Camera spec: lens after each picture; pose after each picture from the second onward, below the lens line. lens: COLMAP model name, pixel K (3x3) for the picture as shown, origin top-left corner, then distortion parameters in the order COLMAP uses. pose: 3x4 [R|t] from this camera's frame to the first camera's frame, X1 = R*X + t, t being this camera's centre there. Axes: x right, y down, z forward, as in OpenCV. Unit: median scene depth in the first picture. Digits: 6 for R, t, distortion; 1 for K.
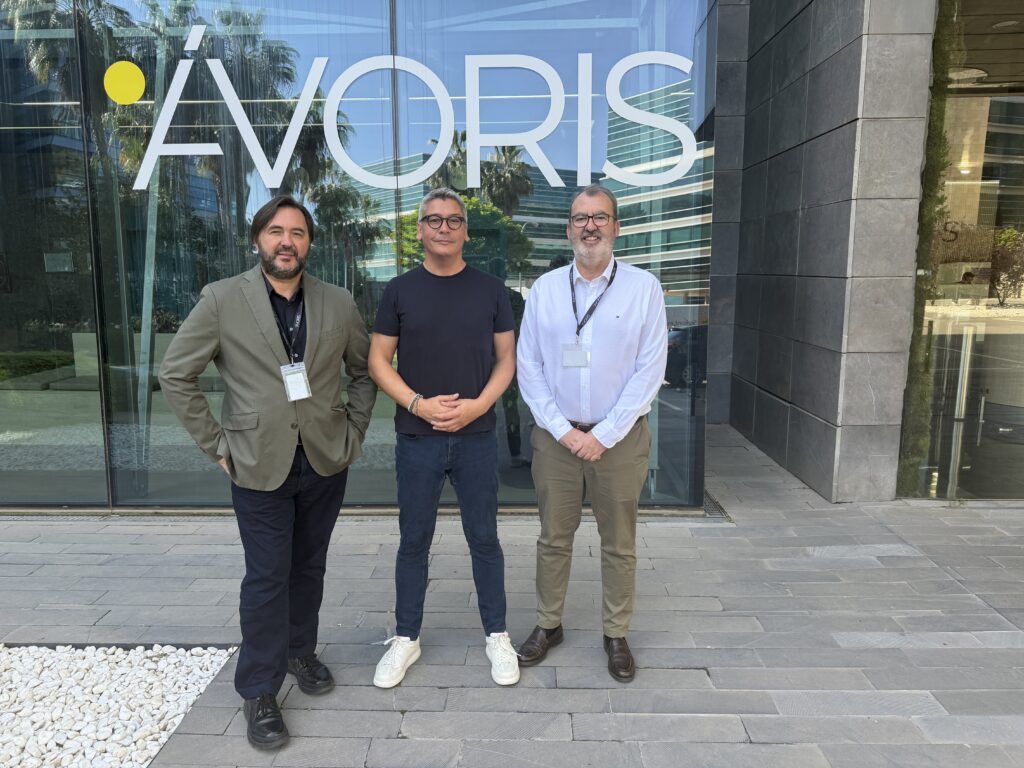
lens RADIAL K [[691.5, 0, 512.0], [0, 691.5, 384.0], [0, 0, 1]] dist [0.009426, -0.001200]
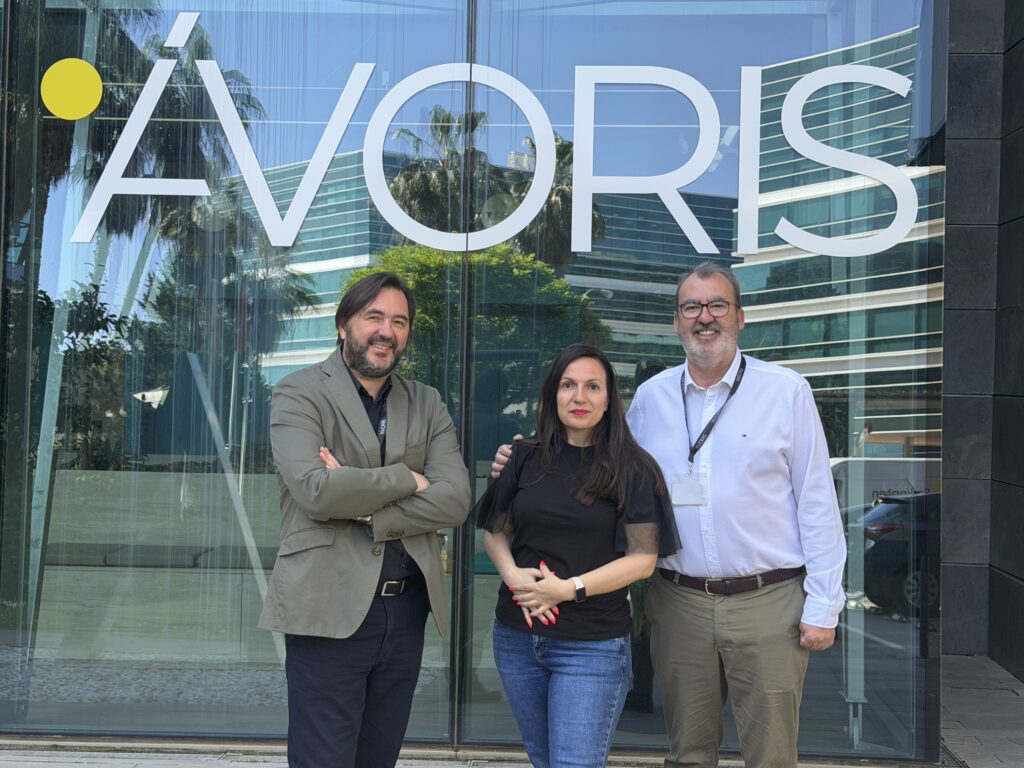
lens RADIAL K [[1458.9, 0, 512.0], [0, 1458.9, 384.0], [0, 0, 1]] dist [0.105272, -0.099264]
pose [[0.999407, 0.027588, -0.020627, -0.080088], [-0.030547, 0.986550, -0.160578, 0.062524], [0.015919, 0.161113, 0.986808, -0.333955]]
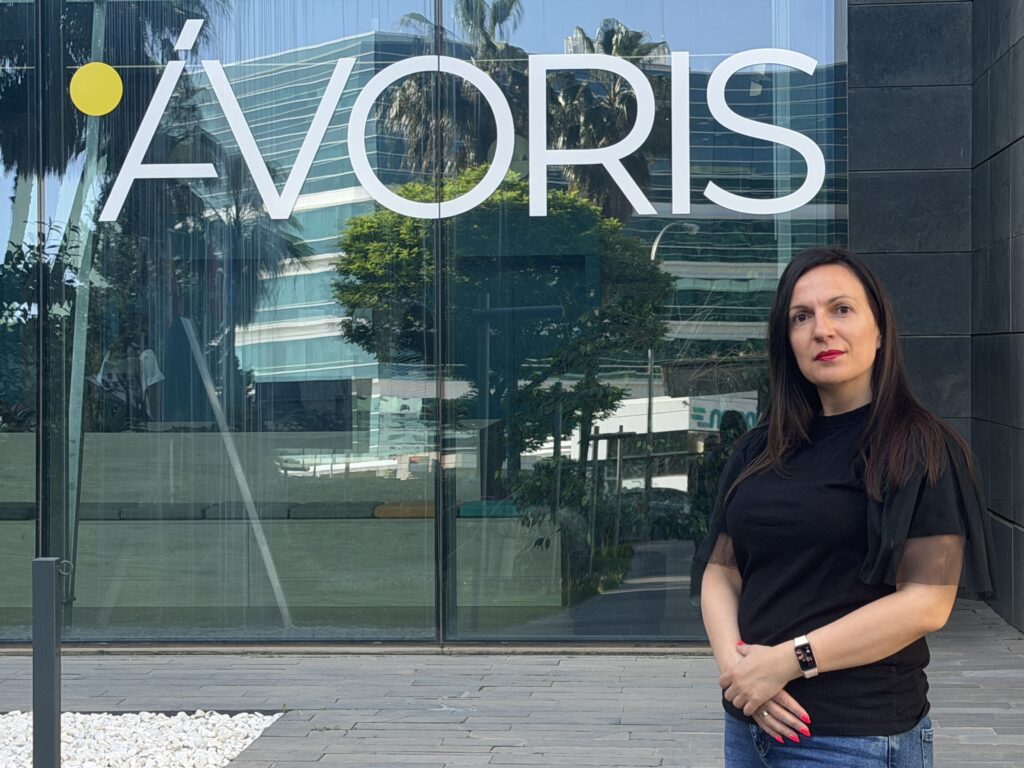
lens RADIAL K [[2182.7, 0, 512.0], [0, 2182.7, 384.0], [0, 0, 1]] dist [0.090500, 0.026745]
pose [[0.998169, -0.000211, -0.060491, 0.056092], [-0.008967, 0.988429, -0.151420, 0.240722], [0.059823, 0.151686, 0.986617, -1.230764]]
